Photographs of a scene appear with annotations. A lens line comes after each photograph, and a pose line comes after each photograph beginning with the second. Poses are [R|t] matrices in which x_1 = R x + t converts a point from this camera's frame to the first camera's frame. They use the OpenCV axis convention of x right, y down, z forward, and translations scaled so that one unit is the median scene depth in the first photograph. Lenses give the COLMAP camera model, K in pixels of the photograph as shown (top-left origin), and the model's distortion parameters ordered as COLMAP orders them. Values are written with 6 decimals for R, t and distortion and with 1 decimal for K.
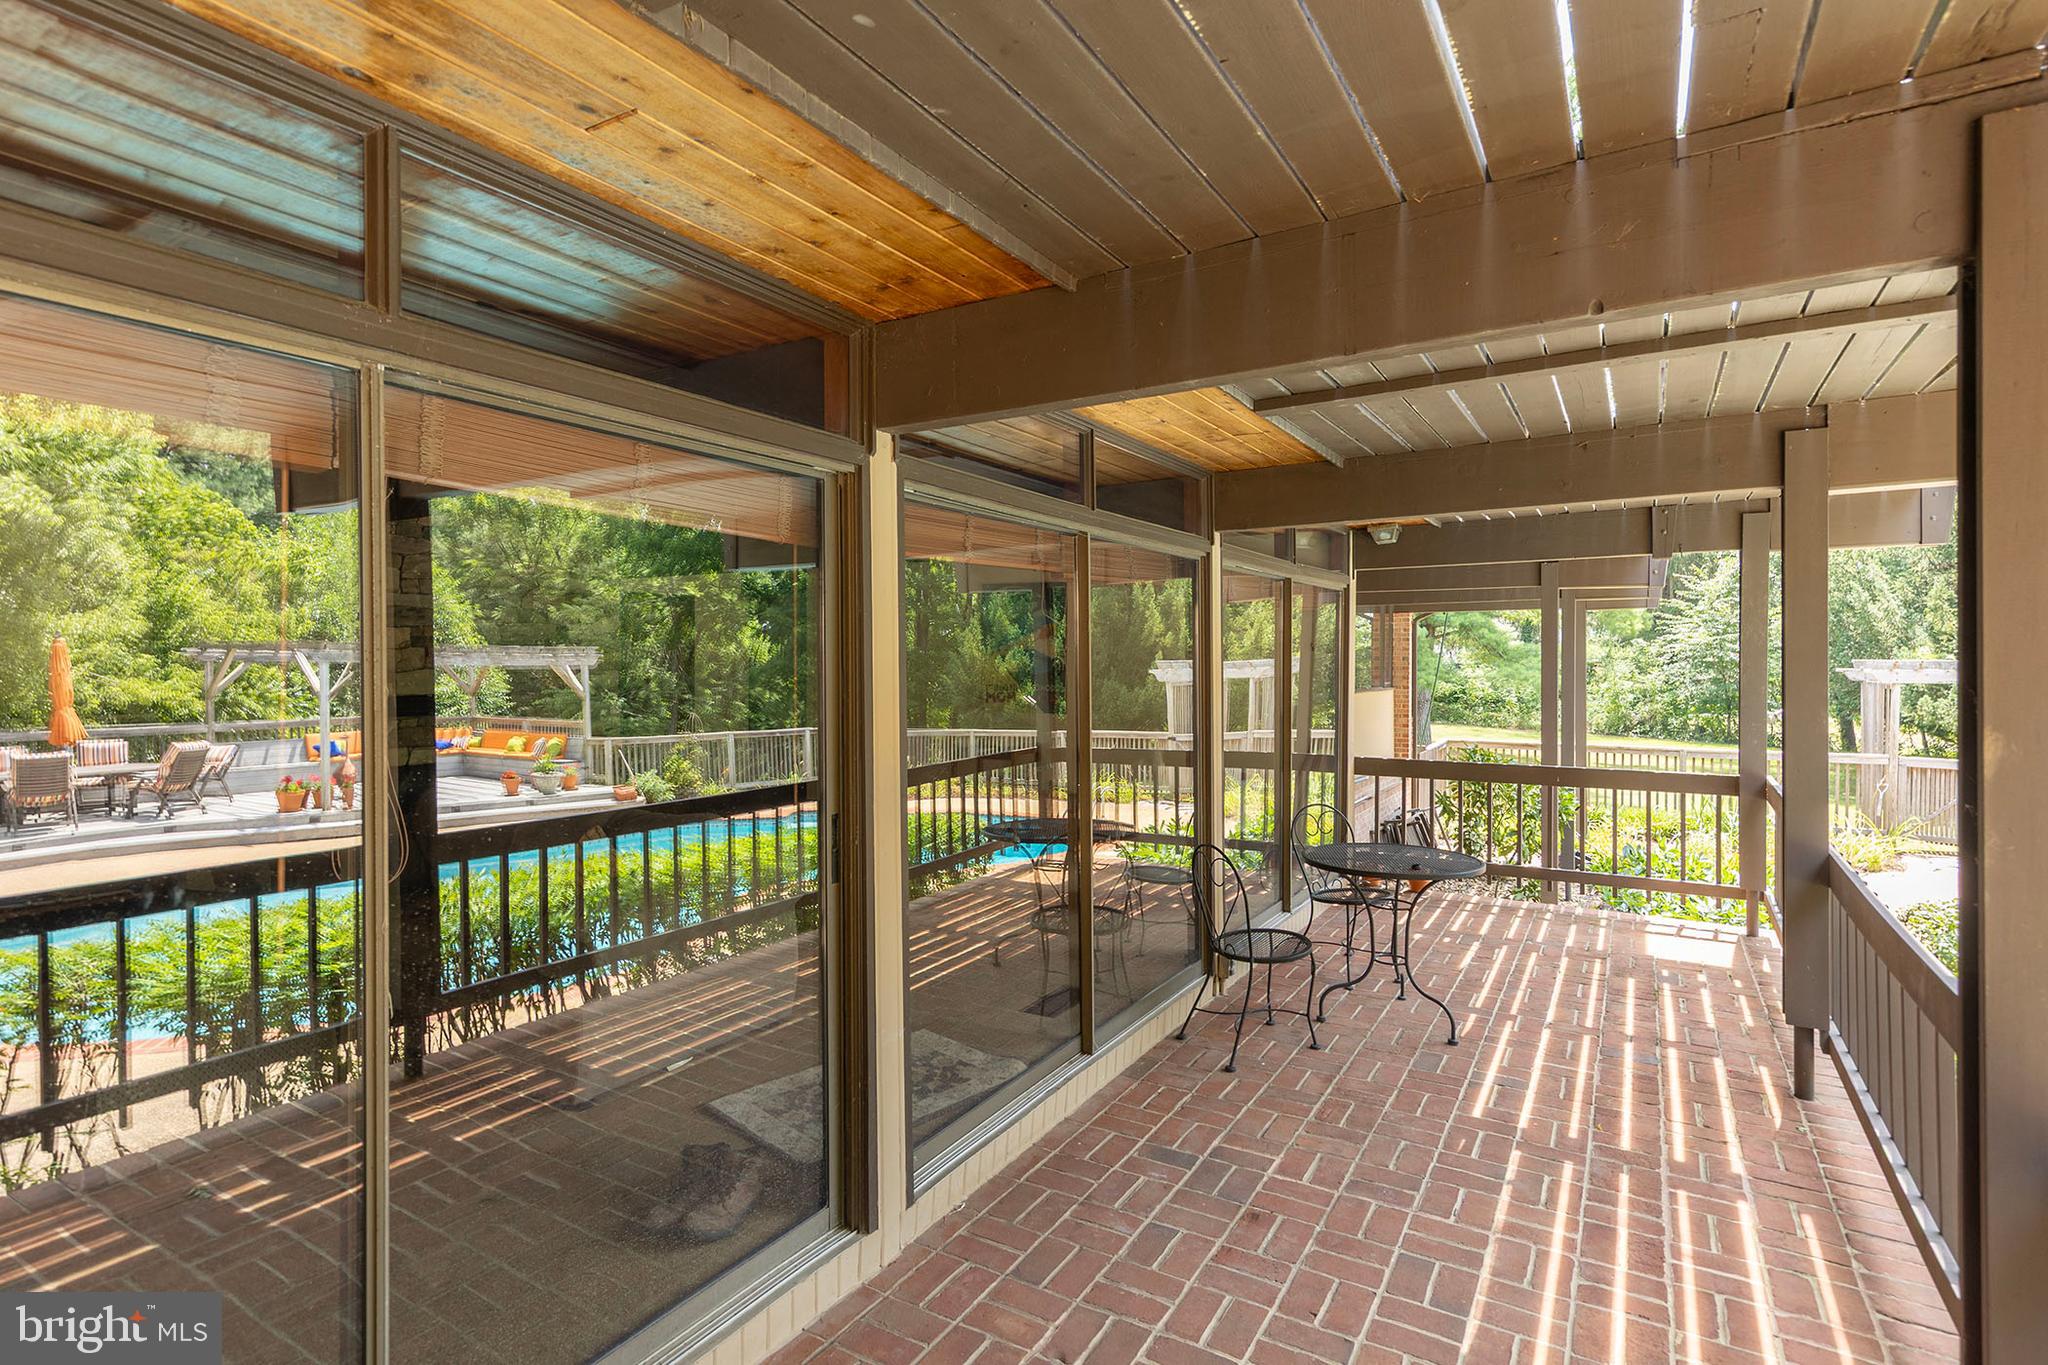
lens RADIAL K [[989.6, 0, 1046.5], [0, 989.6, 649.9], [0, 0, 1]] dist [0.002394, 0.000120]
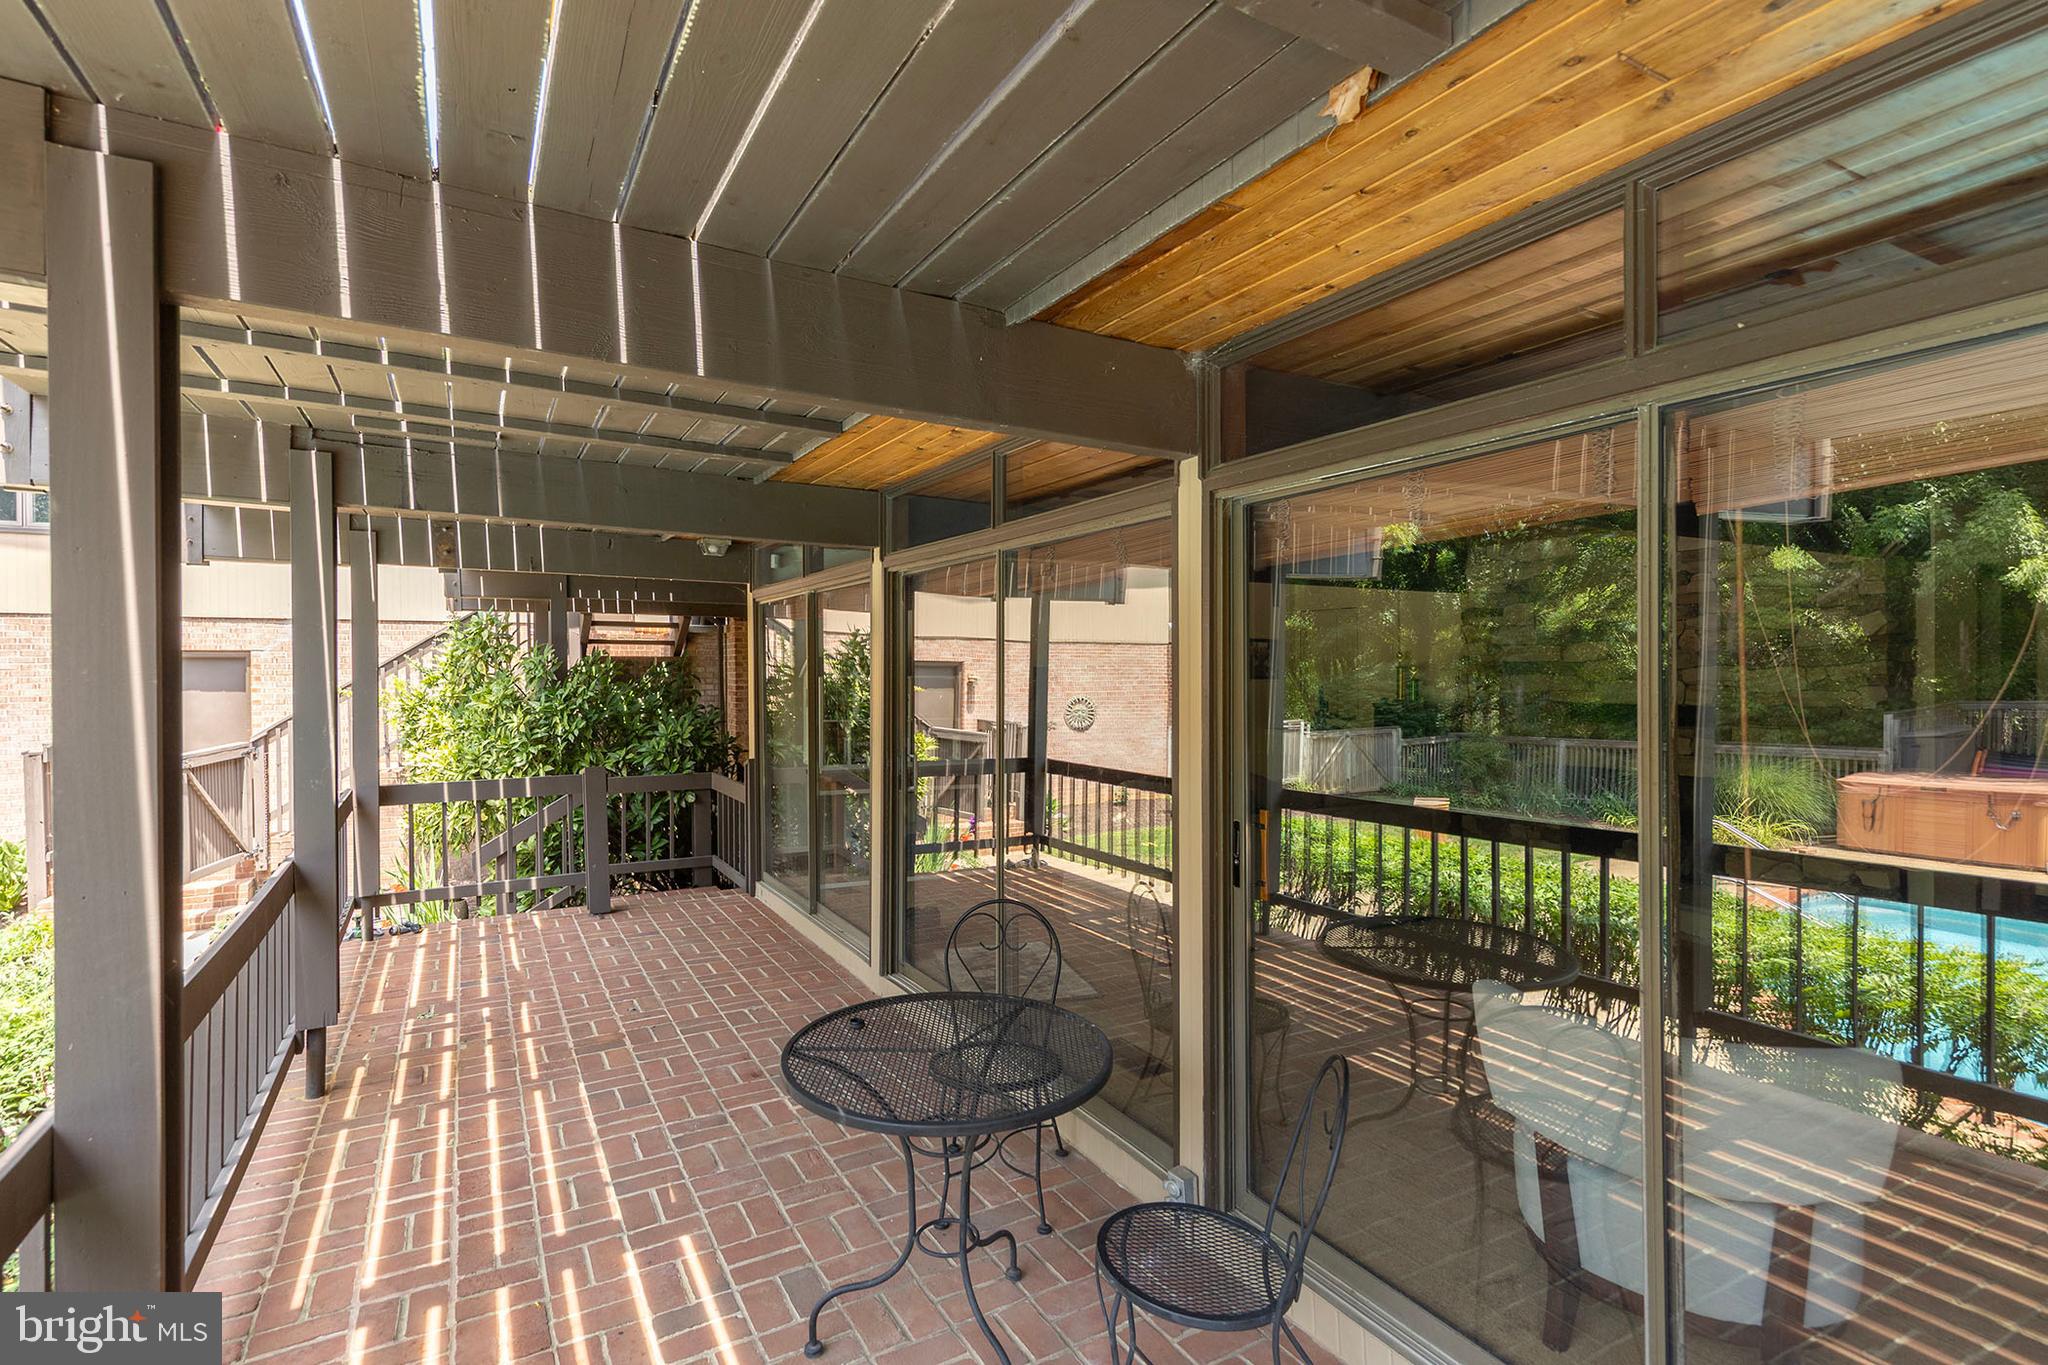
lens RADIAL K [[978.3, 0, 1032.8], [0, 978.3, 670.3], [0, 0, 1]] dist [0.001790, 0.000514]
pose [[-0.482464, 0.006394, -0.875892, 1.156254], [0.008847, 0.999958, 0.002426, 0.012558], [0.875871, -0.006578, -0.482500, 1.908253]]
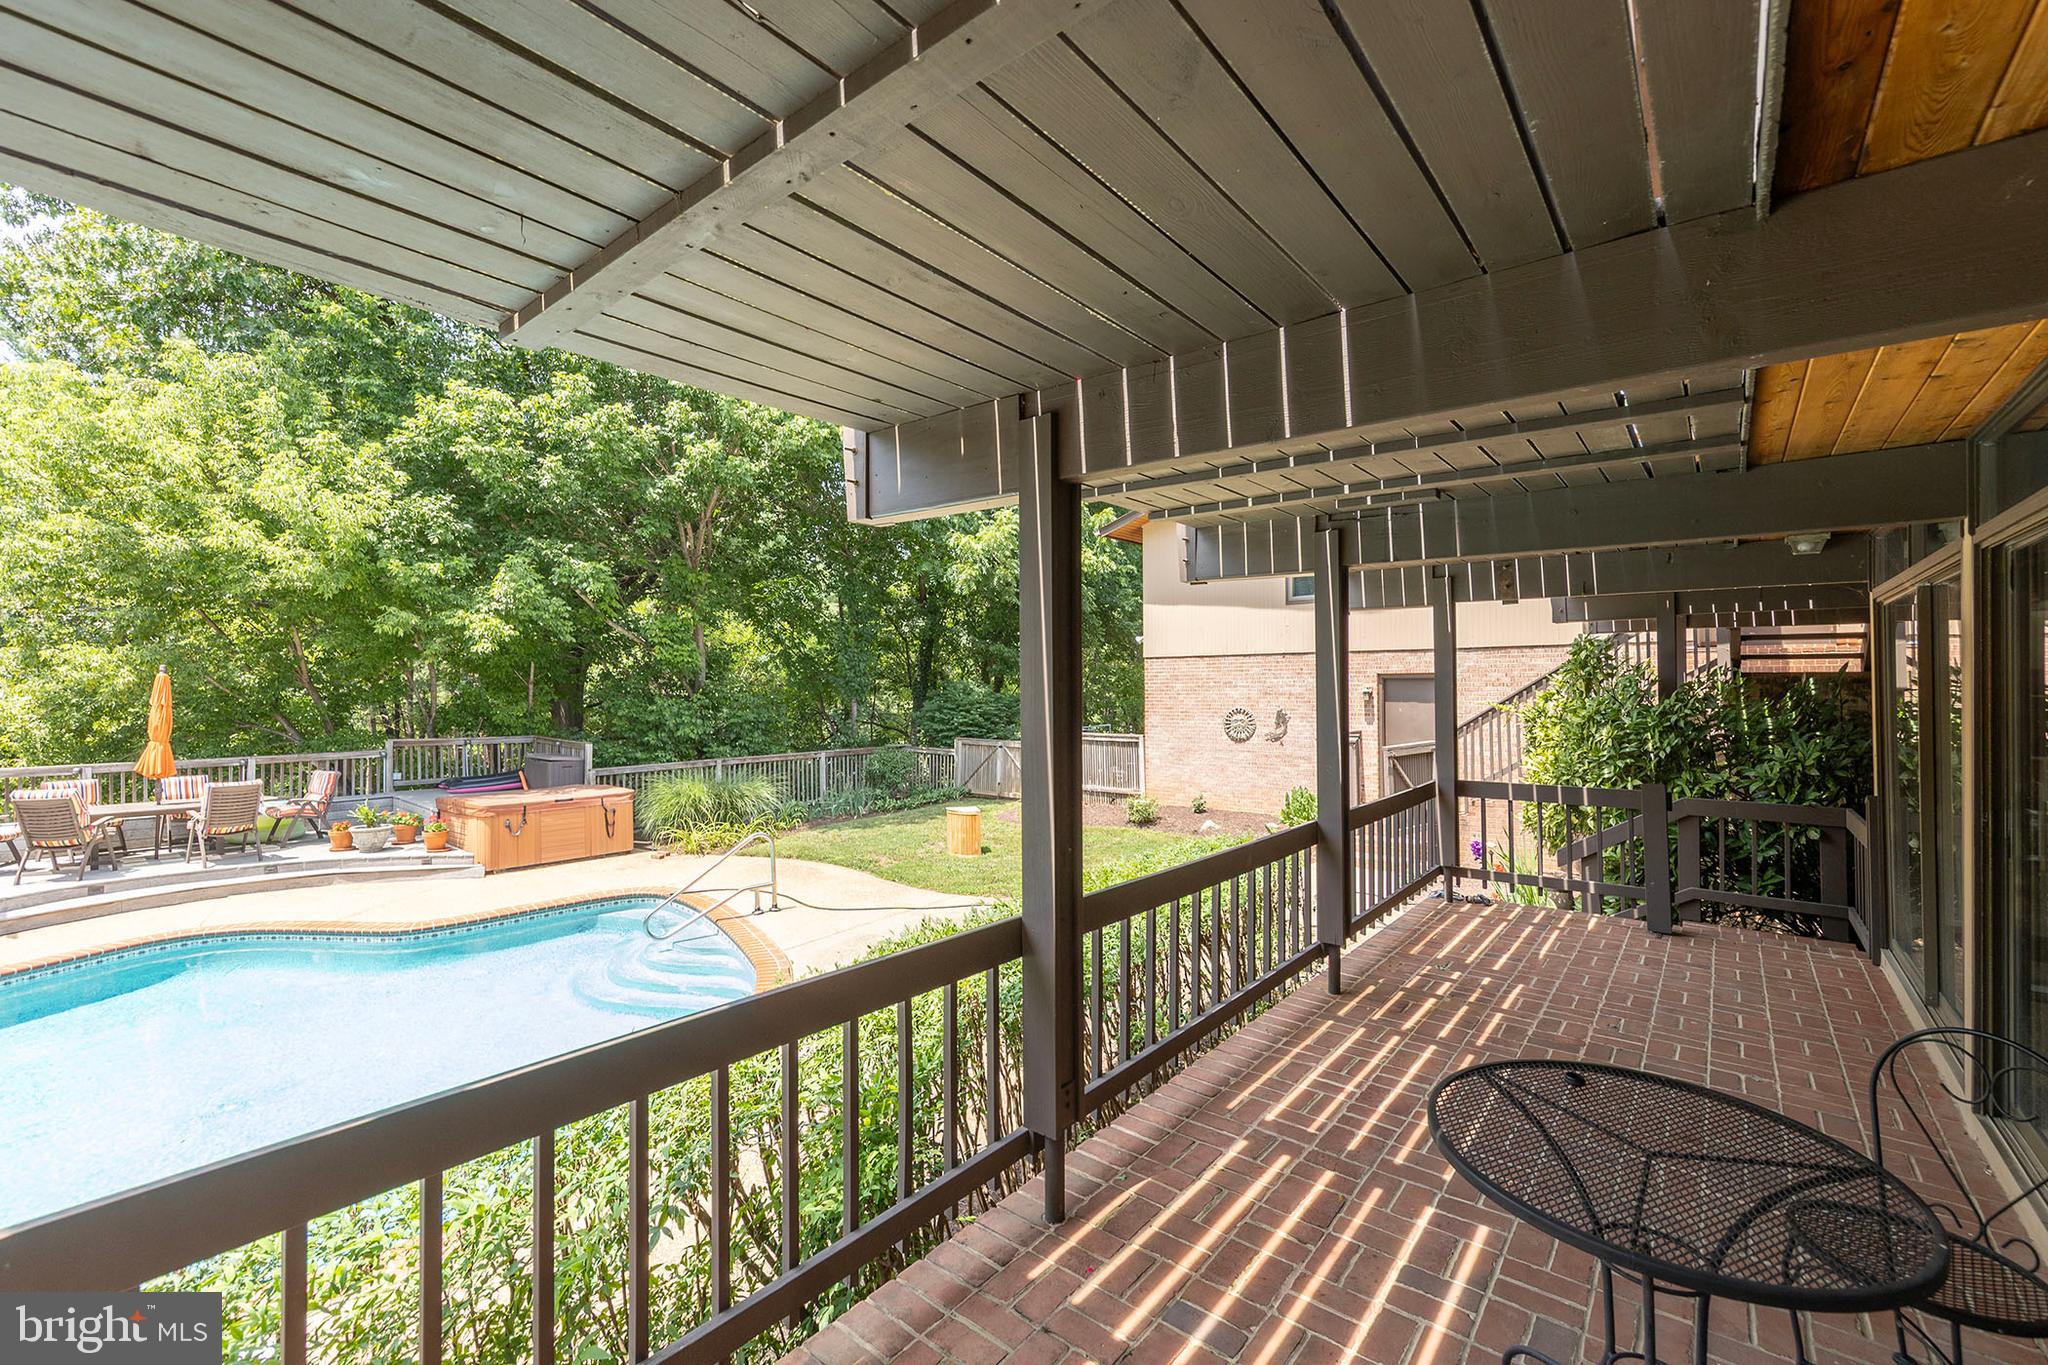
lens RADIAL K [[849.7, 0, 1024.0], [0, 849.7, 682.5], [0, 0, 1]] dist [0.008560, -0.000361]
pose [[-0.989473, 0.007258, 0.144535, 0.832008], [0.005274, 0.999887, -0.014100, 0.018068], [-0.144621, -0.013189, -0.989399, 2.080177]]
